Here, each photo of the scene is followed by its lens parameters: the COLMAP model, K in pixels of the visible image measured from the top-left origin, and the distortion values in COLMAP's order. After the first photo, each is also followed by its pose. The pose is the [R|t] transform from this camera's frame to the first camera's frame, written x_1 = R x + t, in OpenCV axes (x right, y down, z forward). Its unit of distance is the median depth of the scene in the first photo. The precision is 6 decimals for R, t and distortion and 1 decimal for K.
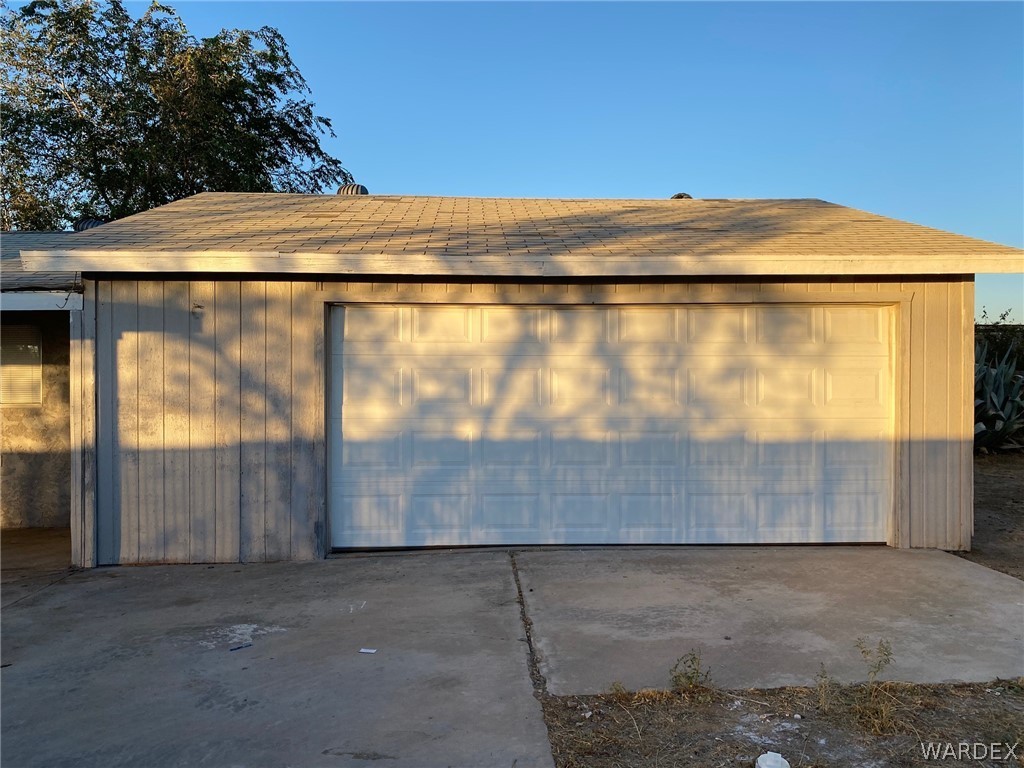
lens RADIAL K [[784.1, 0, 511.6], [0, 784.1, 376.0], [0, 0, 1]] dist [0.015300, 0.009604]
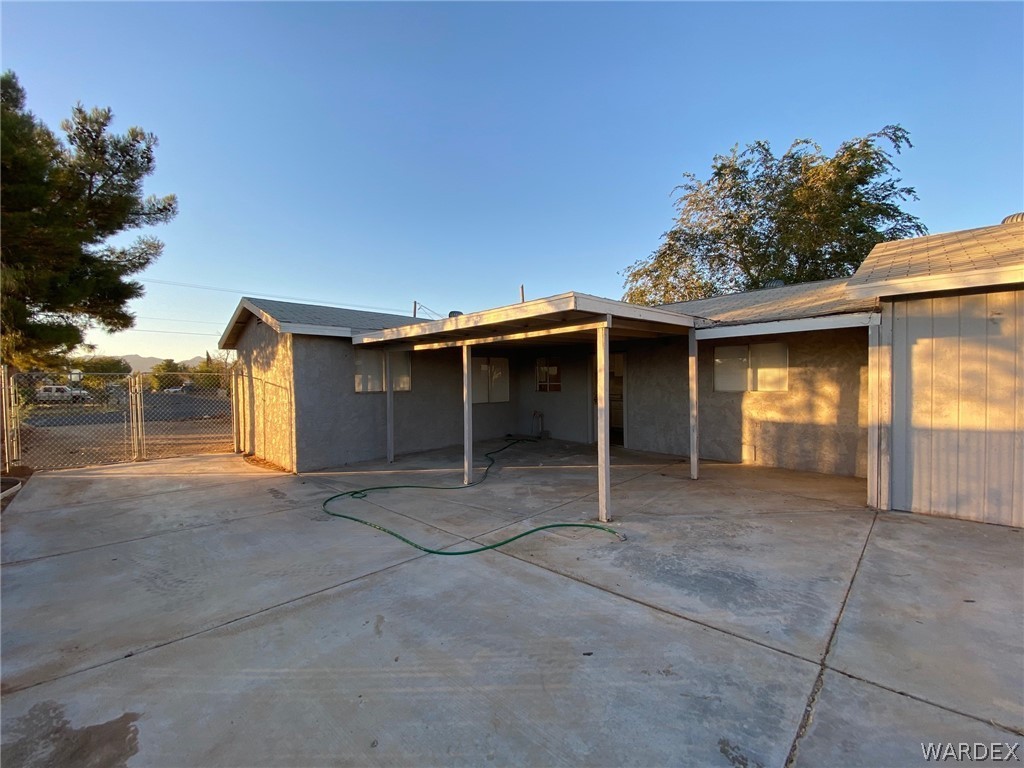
lens RADIAL K [[412.6, 0, 513.8], [0, 412.6, 387.0], [0, 0, 1]] dist [-0.013269, -0.004586]
pose [[0.688923, 0.013872, -0.724702, -0.464832], [-0.000562, 0.999827, 0.018603, 0.013031], [0.724835, -0.012409, 0.688811, 0.035783]]
